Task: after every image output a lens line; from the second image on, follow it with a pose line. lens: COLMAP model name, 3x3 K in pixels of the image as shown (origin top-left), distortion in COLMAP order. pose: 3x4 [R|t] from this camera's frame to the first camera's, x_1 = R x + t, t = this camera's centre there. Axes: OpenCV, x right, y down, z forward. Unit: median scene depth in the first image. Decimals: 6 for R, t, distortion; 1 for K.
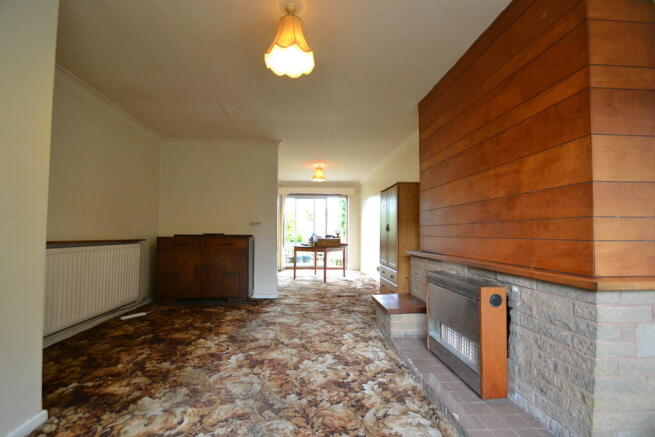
lens RADIAL K [[300.1, 0, 325.9], [0, 300.1, 218.7], [0, 0, 1]] dist [0.003227, 0.000236]
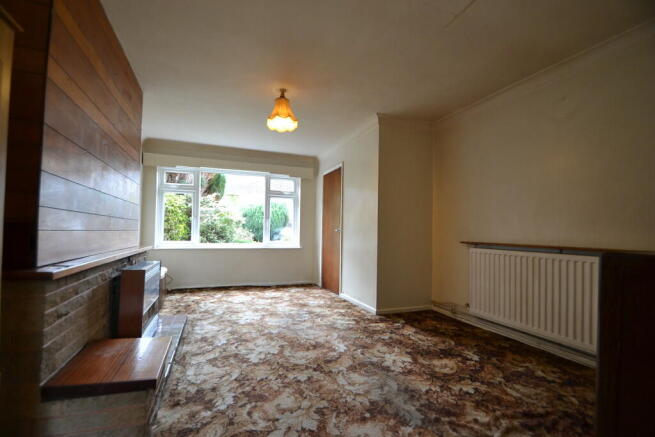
lens RADIAL K [[300.1, 0, 322.7], [0, 300.1, 222.0], [0, 0, 1]] dist [0.003227, 0.000236]
pose [[-0.962890, -0.032973, -0.267873, 0.070582], [-0.010457, 0.996322, -0.085053, 0.100409], [0.269692, -0.079096, -0.959693, 2.024117]]
